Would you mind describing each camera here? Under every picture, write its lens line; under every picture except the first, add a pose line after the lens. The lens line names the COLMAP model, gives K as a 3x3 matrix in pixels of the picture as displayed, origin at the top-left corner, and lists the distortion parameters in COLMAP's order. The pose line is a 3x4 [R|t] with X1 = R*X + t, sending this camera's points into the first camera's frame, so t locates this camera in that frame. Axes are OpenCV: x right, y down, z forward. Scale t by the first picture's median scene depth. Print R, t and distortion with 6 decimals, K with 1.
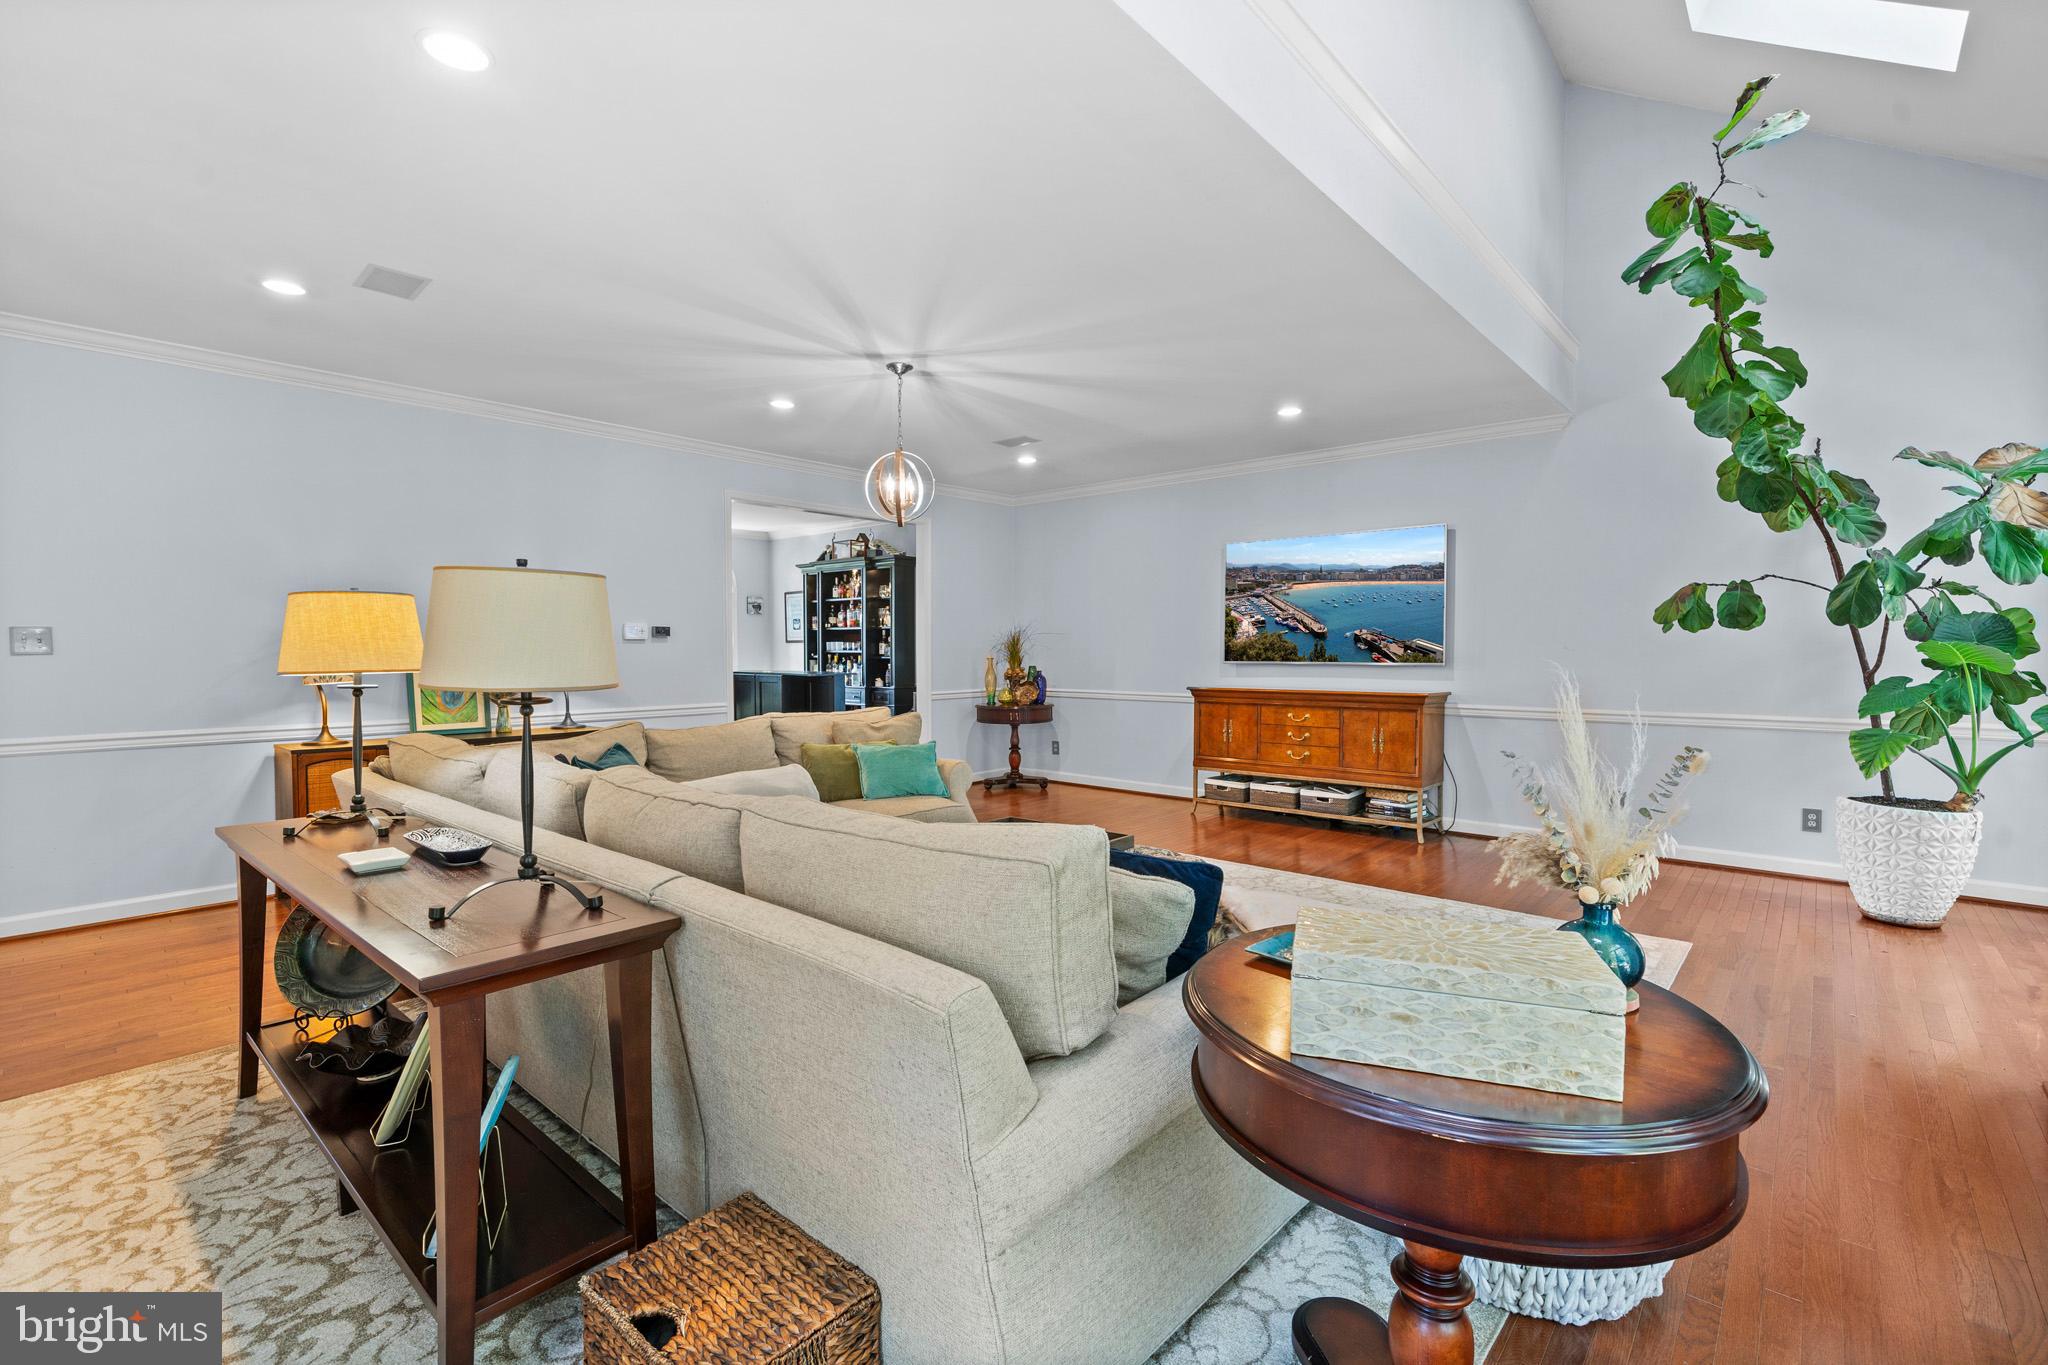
lens RADIAL K [[940.6, 0, 1015.6], [0, 940.6, 679.3], [0, 0, 1]] dist [-0.003174, 0.005527]
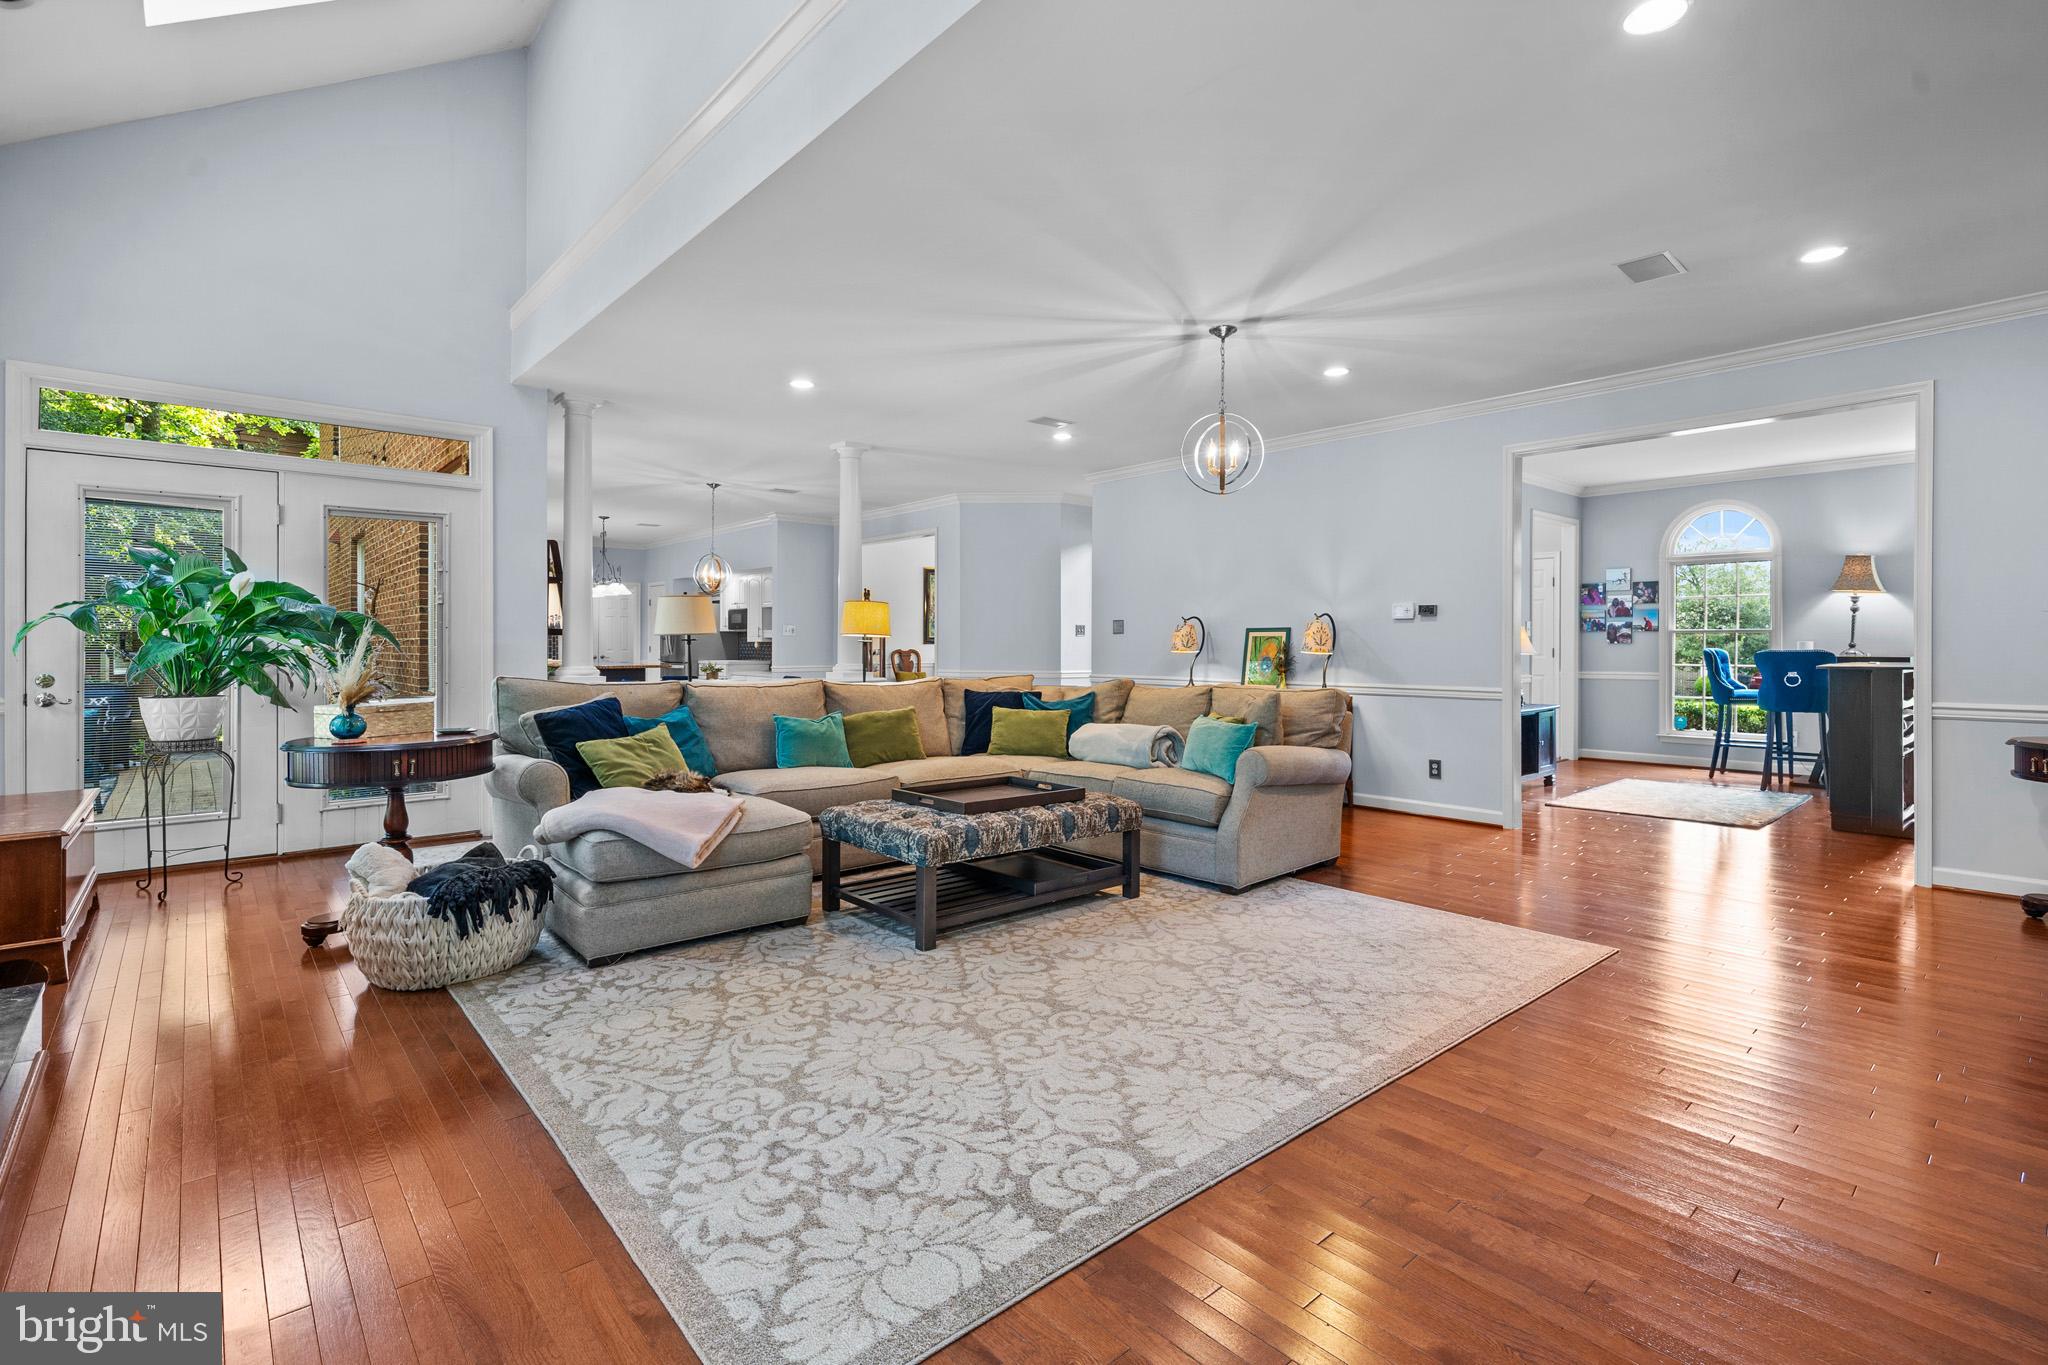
lens RADIAL K [[940.6, 0, 1038.2], [0, 940.6, 655.3], [0, 0, 1]] dist [-0.003174, 0.005527]
pose [[-0.112527, 0.016698, -0.993508, 0.418696], [-0.037000, 0.999095, 0.020982, -0.005618], [0.992960, 0.039121, -0.111808, 0.452454]]
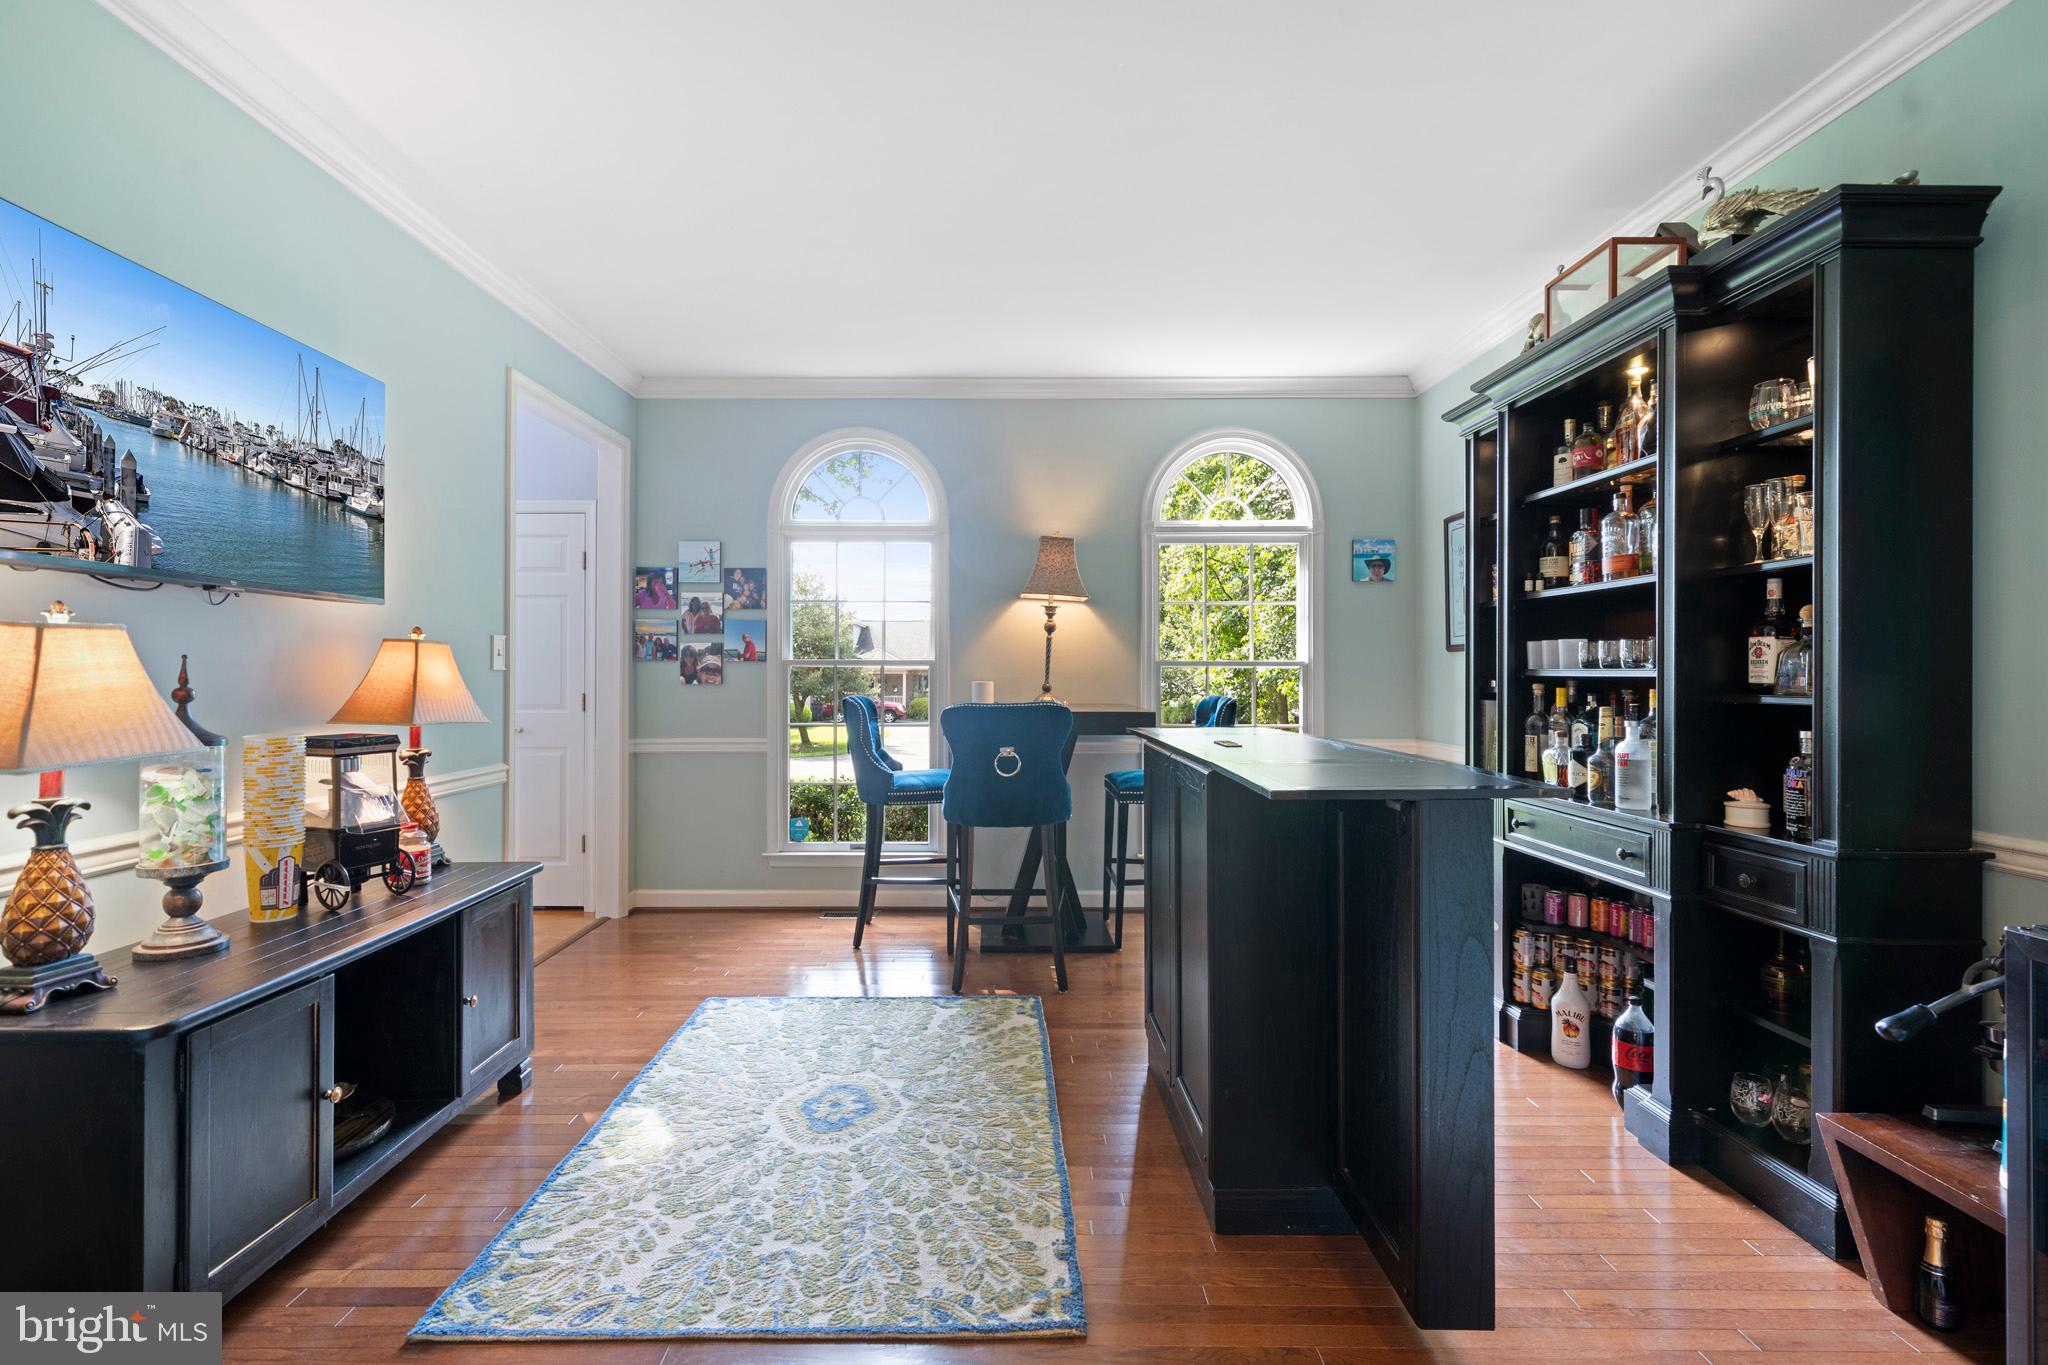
lens RADIAL K [[940.6, 0, 1002.0], [0, 940.6, 670.6], [0, 0, 1]] dist [-0.003174, 0.005527]
pose [[0.665975, 0.002488, -0.745970, -0.094403], [-0.031707, 0.999185, -0.024975, -0.018604], [0.745300, 0.040286, 0.665511, 0.705968]]
